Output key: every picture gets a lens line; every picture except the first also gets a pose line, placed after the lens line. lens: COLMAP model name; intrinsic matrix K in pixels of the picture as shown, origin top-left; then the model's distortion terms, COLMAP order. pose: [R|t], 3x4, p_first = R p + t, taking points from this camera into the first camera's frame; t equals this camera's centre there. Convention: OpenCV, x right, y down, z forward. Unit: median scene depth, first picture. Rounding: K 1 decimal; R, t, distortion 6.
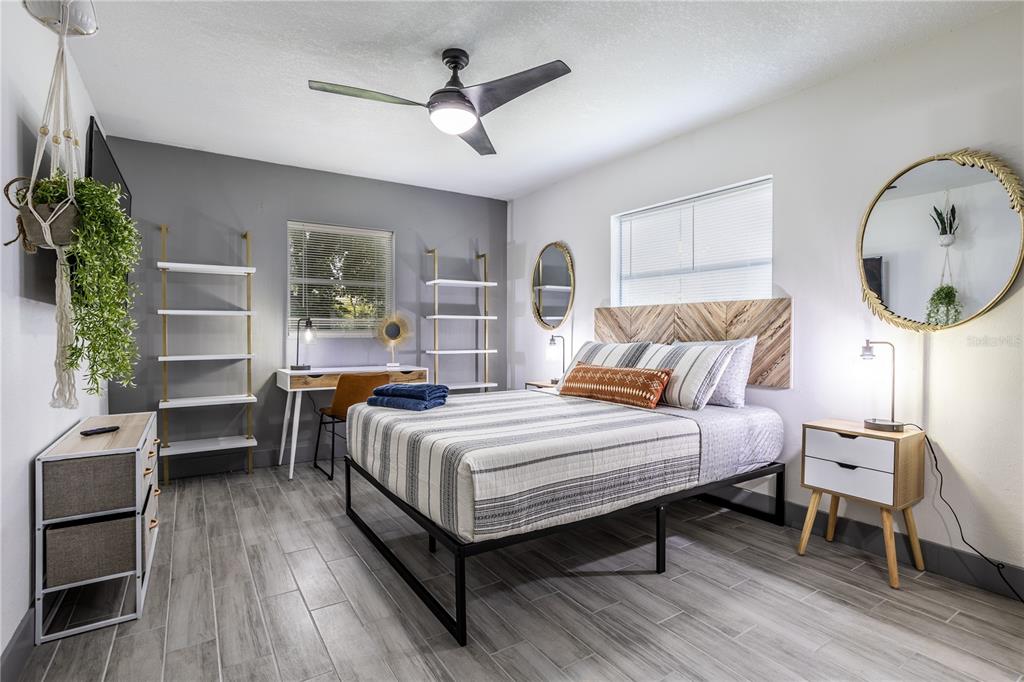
lens RADIAL K [[493.7, 0, 513.6], [0, 493.7, 336.9], [0, 0, 1]] dist [-0.000248, 0.000175]
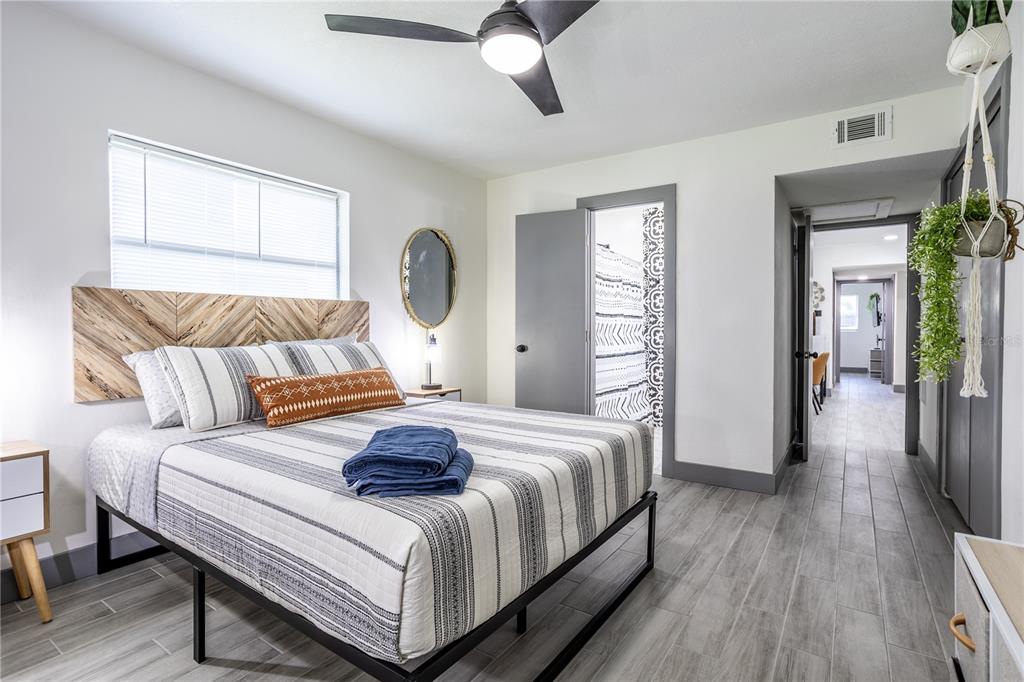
lens RADIAL K [[493.7, 0, 513.8], [0, 493.7, 336.2], [0, 0, 1]] dist [-0.000248, 0.000175]
pose [[-0.368813, -0.016099, 0.929364, -0.644024], [0.012709, 0.999669, 0.022361, -0.014305], [-0.929417, 0.020058, -0.368487, 0.987633]]
